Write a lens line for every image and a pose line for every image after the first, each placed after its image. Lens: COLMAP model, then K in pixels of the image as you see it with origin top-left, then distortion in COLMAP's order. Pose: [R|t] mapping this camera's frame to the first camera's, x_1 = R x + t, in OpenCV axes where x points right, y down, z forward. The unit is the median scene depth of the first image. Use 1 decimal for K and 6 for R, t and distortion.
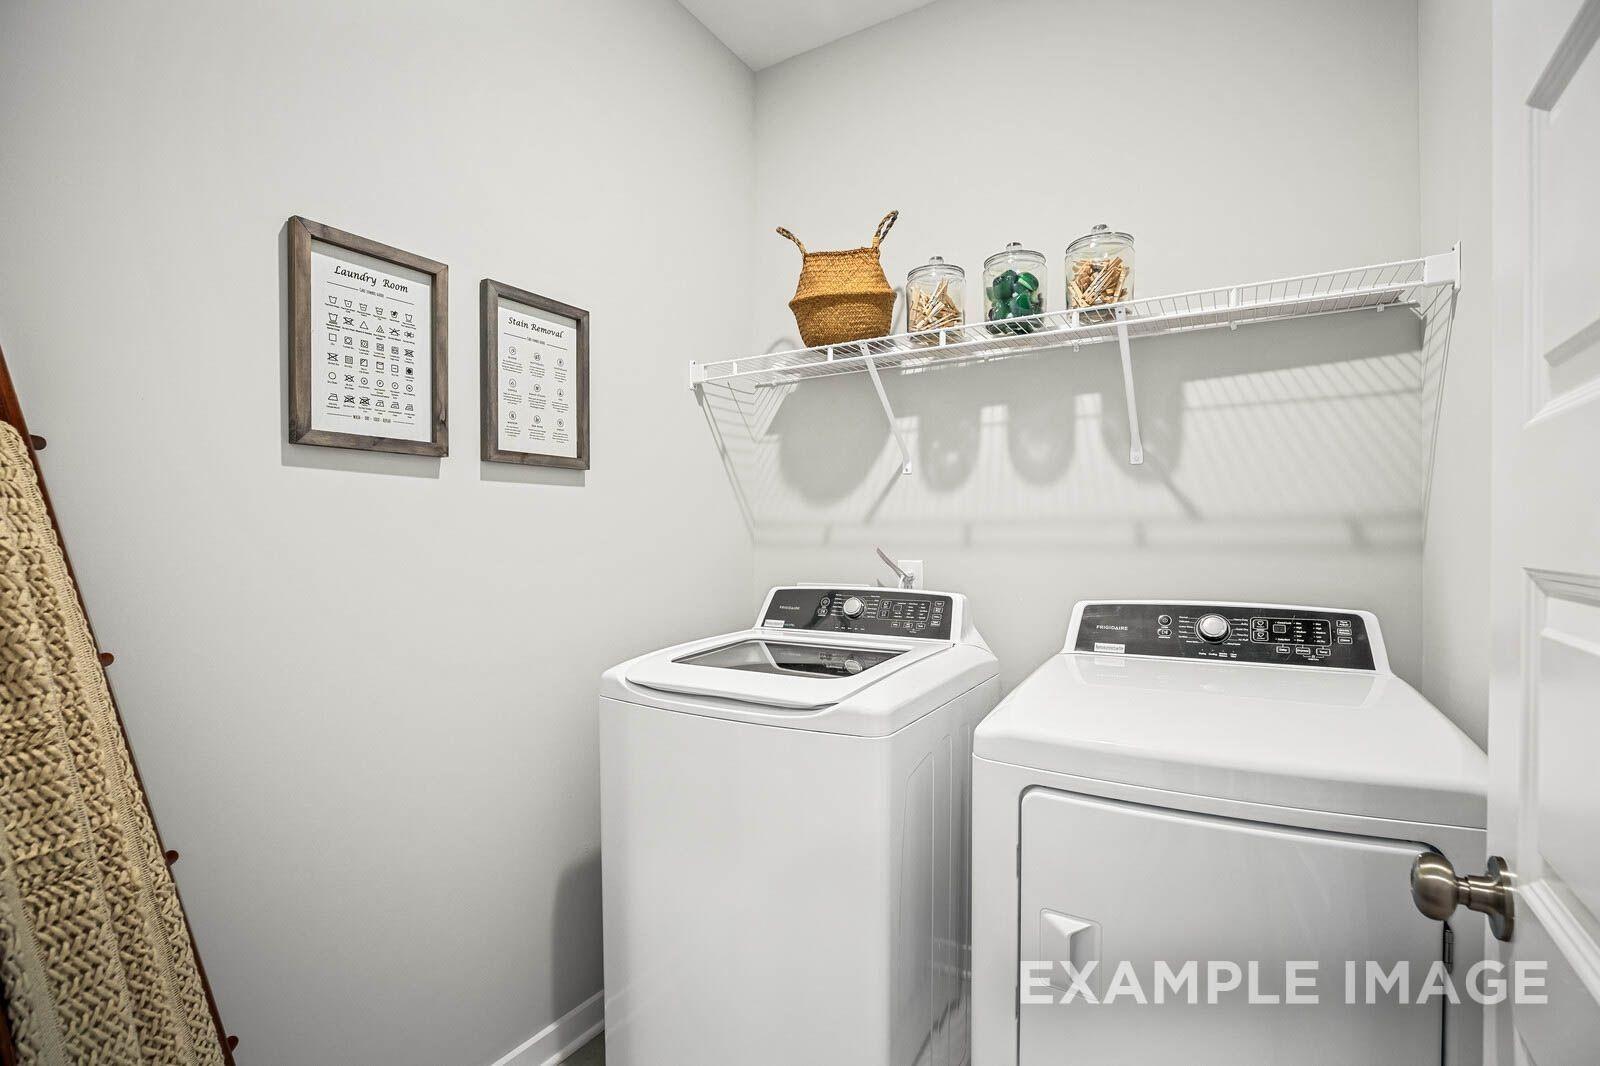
lens RADIAL K [[755.2, 0, 796.6], [0, 755.2, 538.9], [0, 0, 1]] dist [-0.016455, -0.000160]
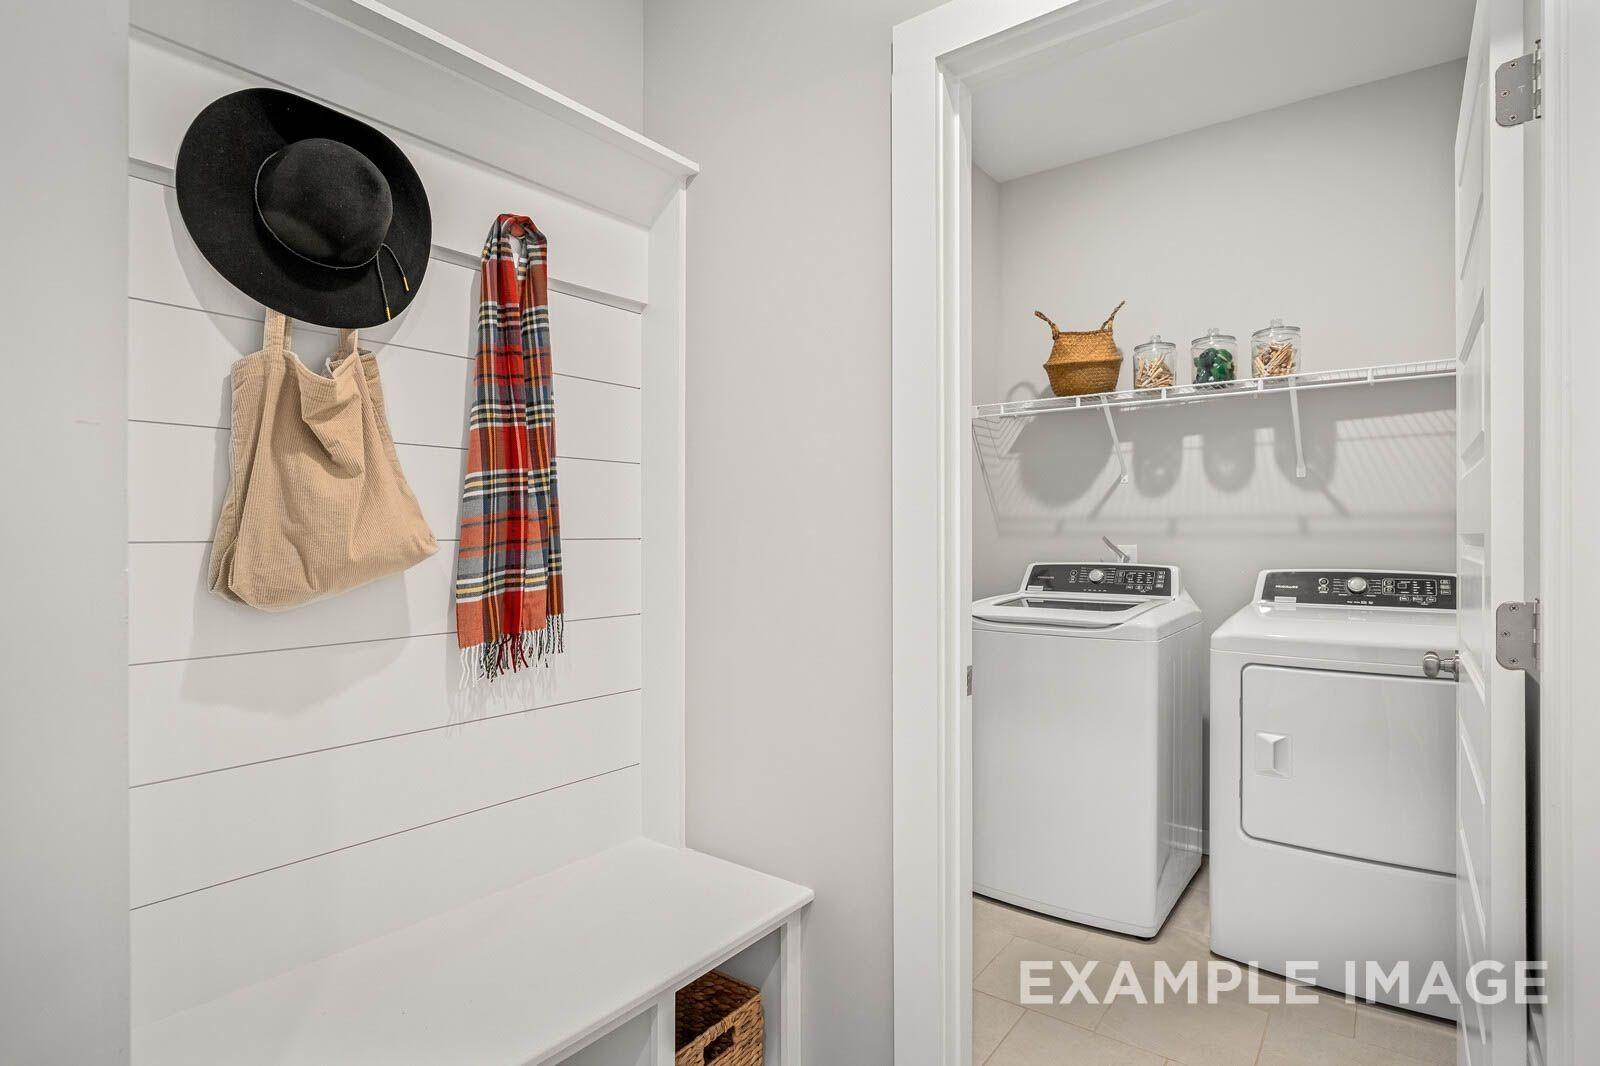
lens RADIAL K [[833.3, 0, 803.0], [0, 833.3, 527.0], [0, 0, 1]] dist [0.001432, 0.000446]
pose [[0.995911, 0.001089, -0.090334, -0.357684], [-0.002150, 0.999930, -0.011644, 0.016491], [0.090315, 0.011791, 0.995843, -0.682830]]
